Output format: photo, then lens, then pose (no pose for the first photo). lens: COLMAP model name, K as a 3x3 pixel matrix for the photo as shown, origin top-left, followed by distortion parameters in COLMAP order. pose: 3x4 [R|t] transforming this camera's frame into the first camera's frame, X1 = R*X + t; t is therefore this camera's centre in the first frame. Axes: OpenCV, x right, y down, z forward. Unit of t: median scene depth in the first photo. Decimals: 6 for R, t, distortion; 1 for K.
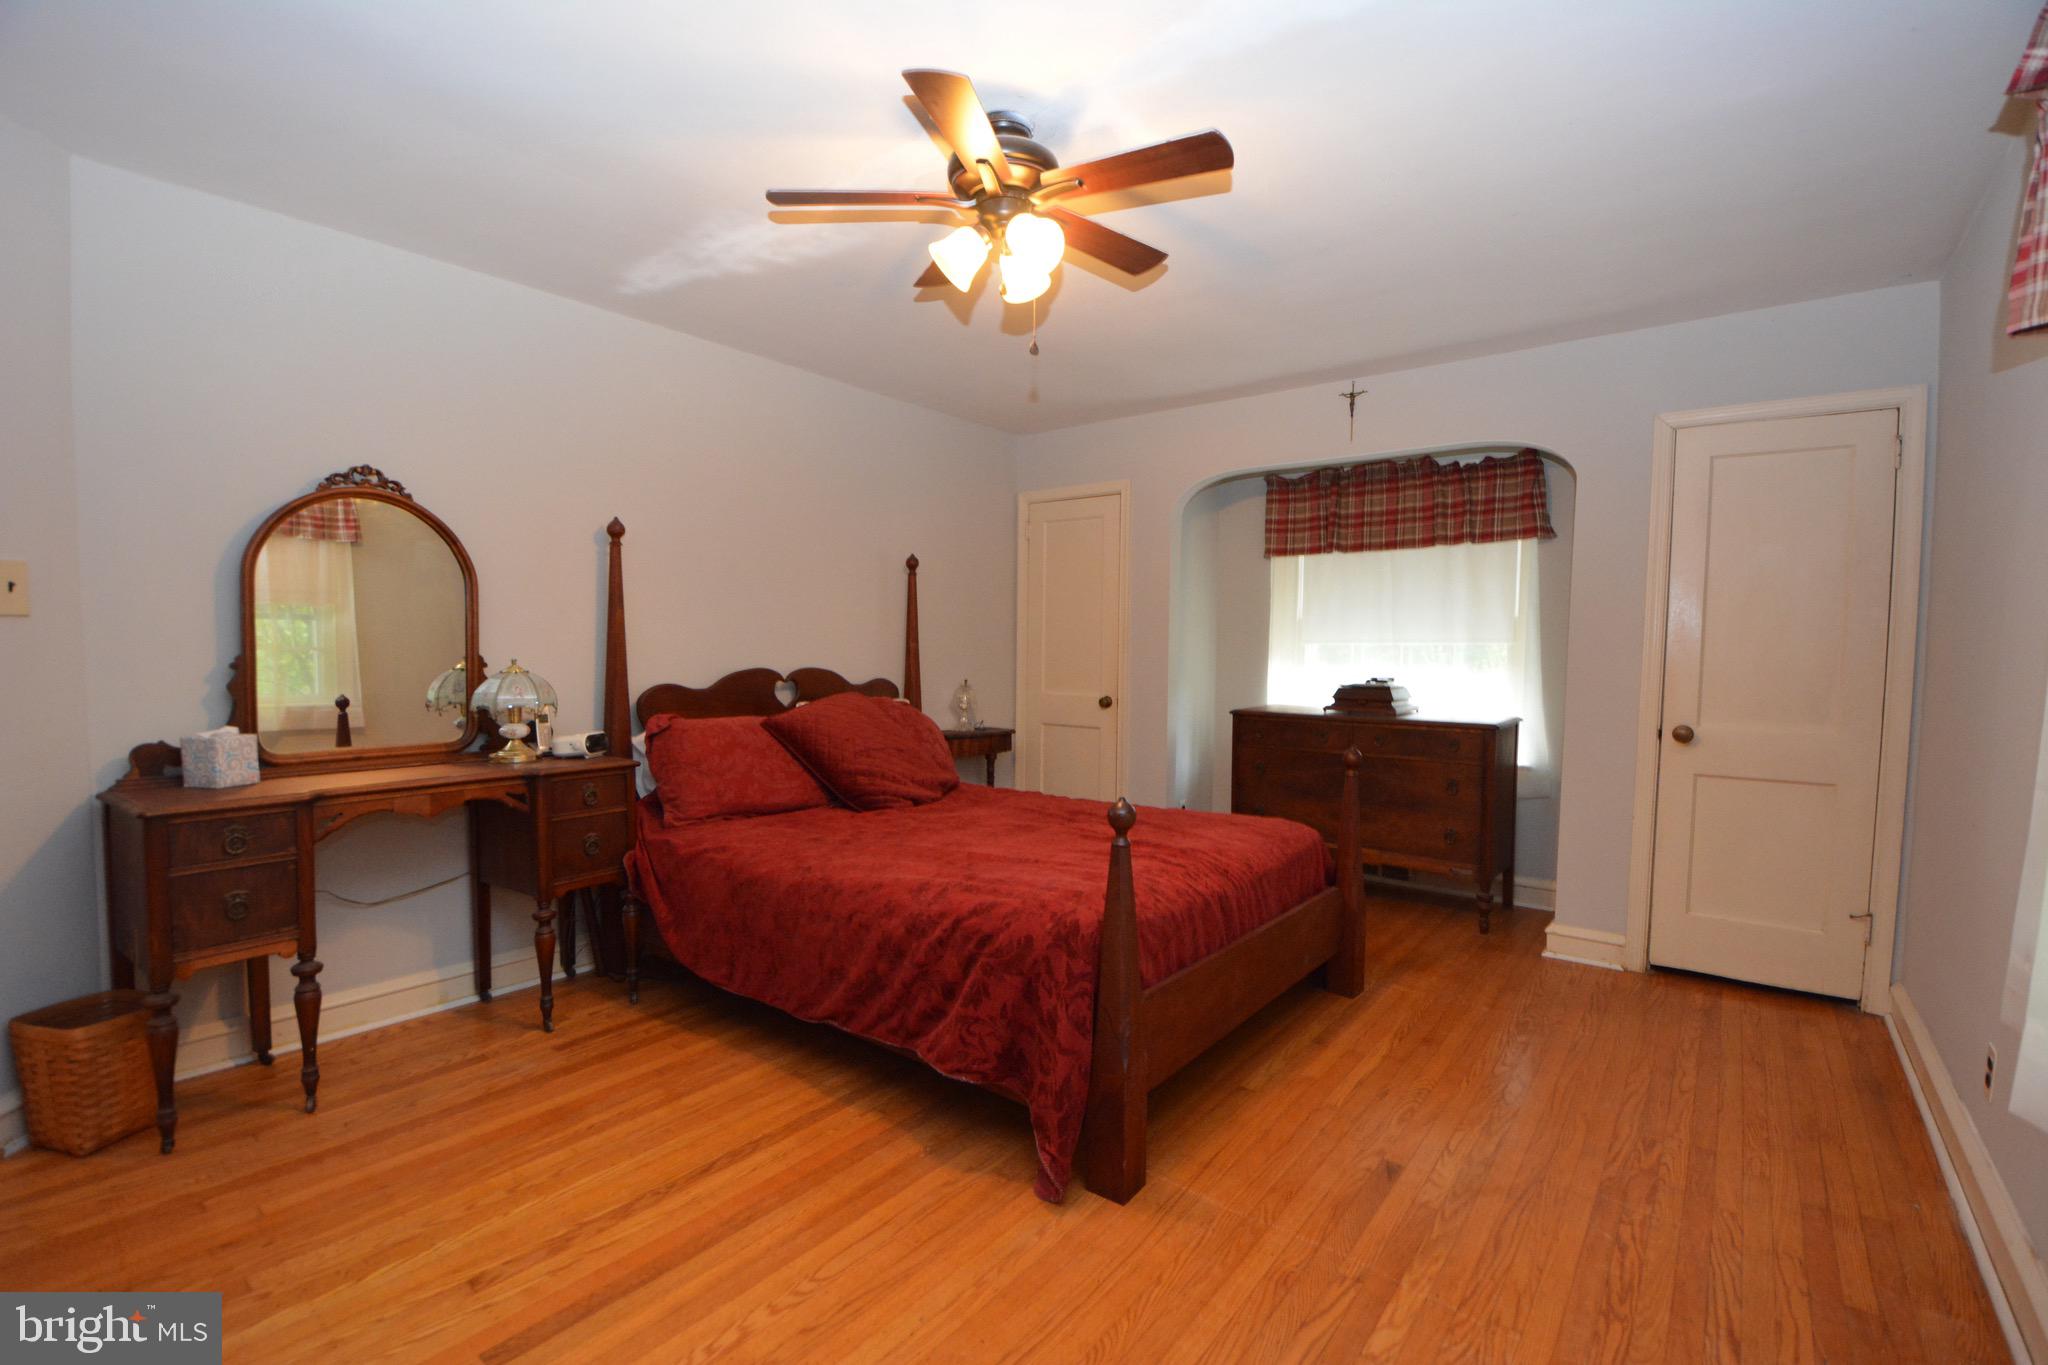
lens RADIAL K [[898.3, 0, 1030.9], [0, 898.3, 693.1], [0, 0, 1]] dist [0.002388, -0.015945]
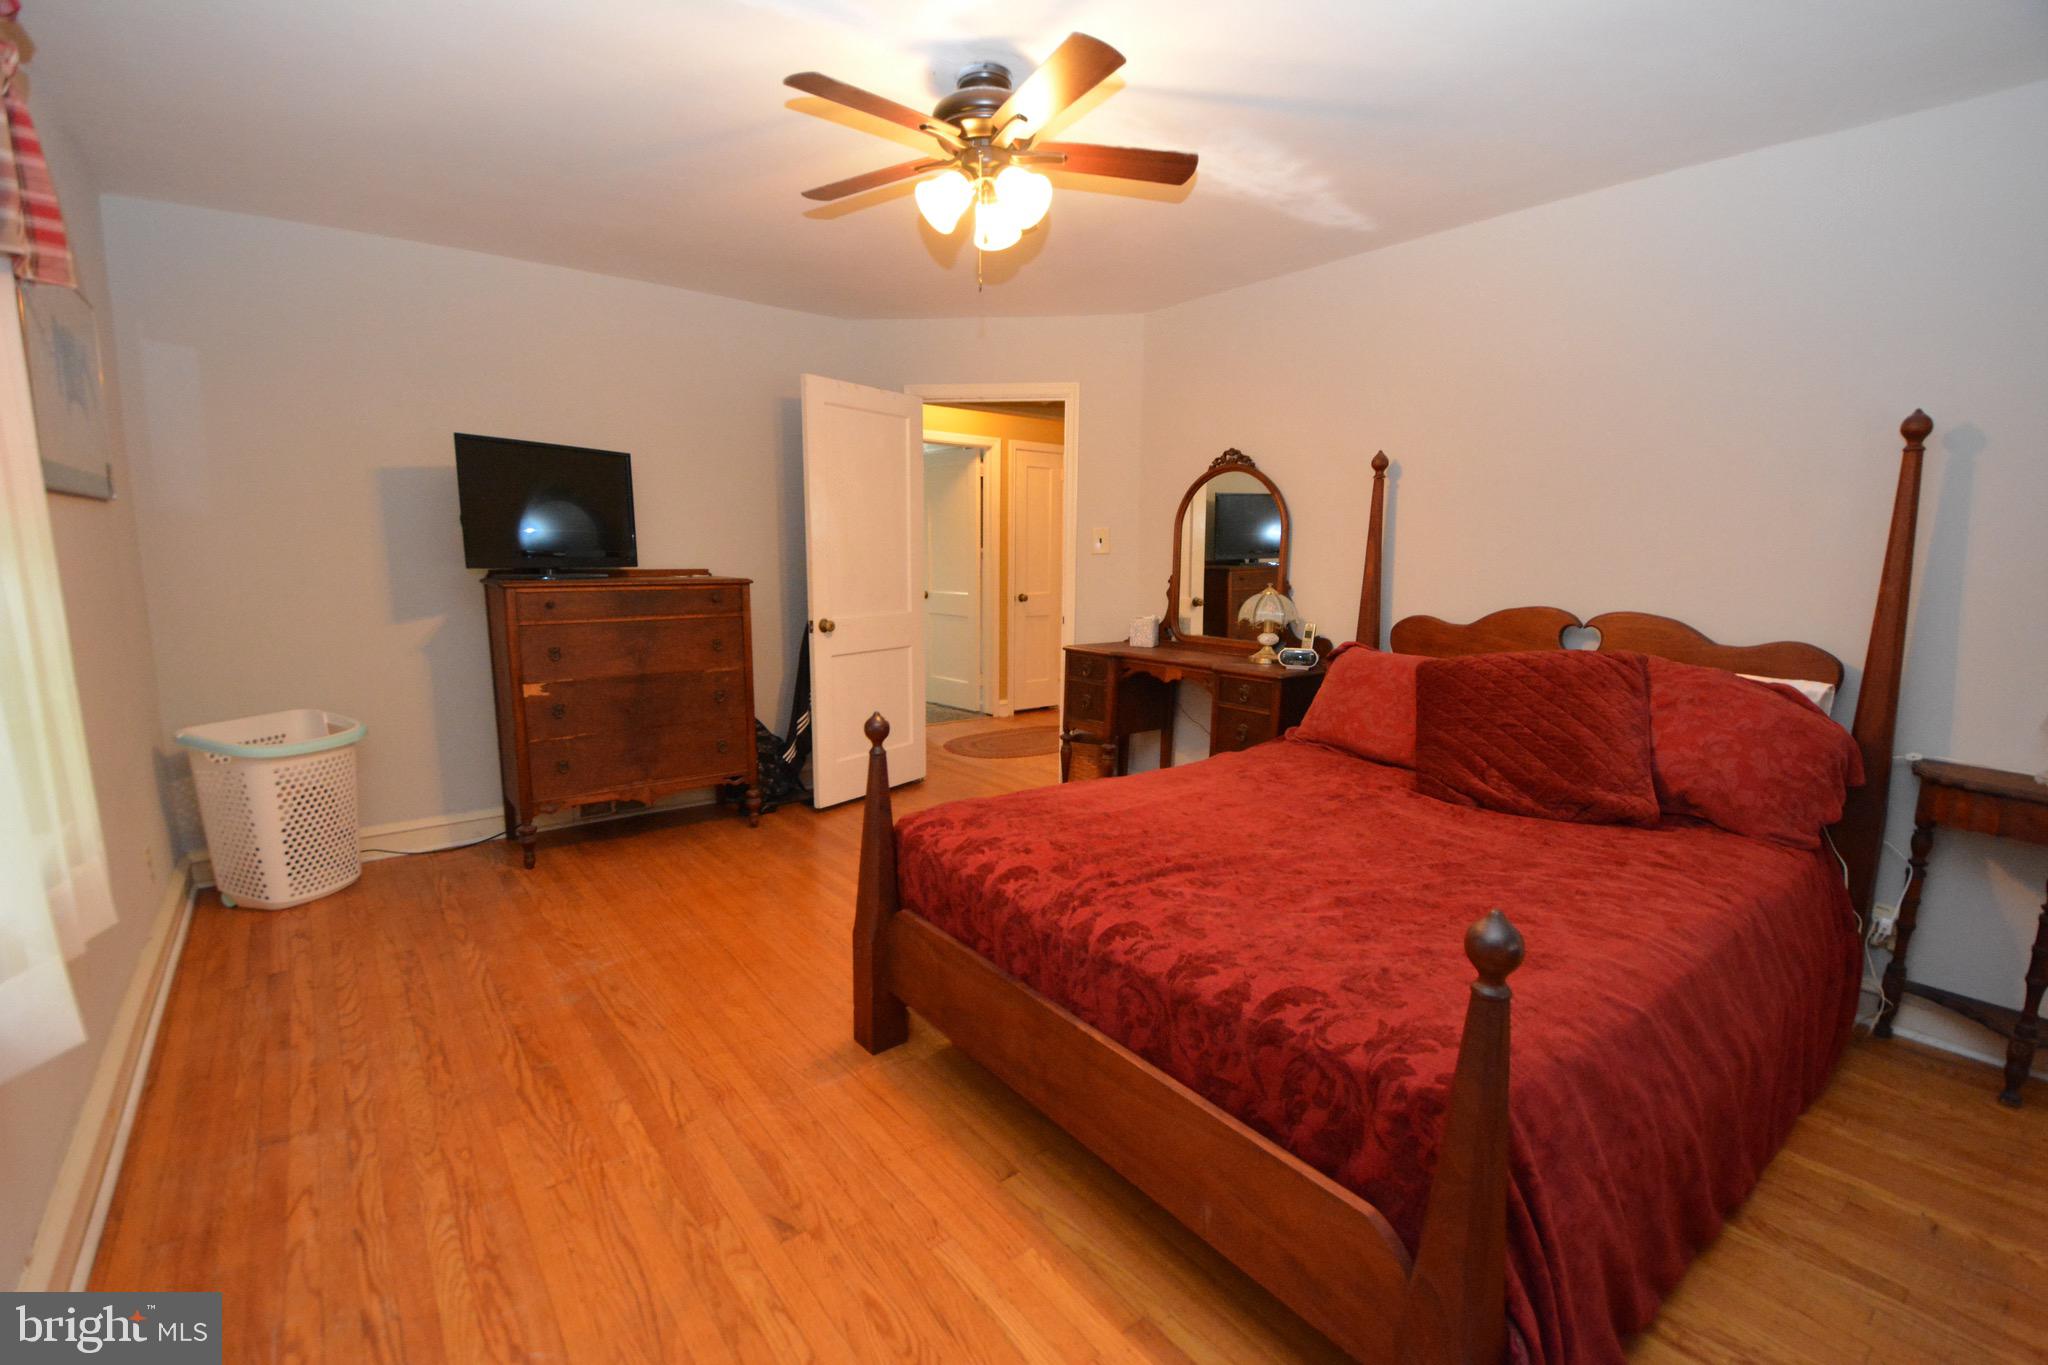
lens RADIAL K [[898.3, 0, 1029.0], [0, 898.3, 683.4], [0, 0, 1]] dist [0.002388, -0.015945]
pose [[-0.233355, 0.131120, -0.963511, 1.120120], [-0.061283, 0.986914, 0.149147, -0.096581], [0.970458, 0.093851, -0.222266, 1.410648]]
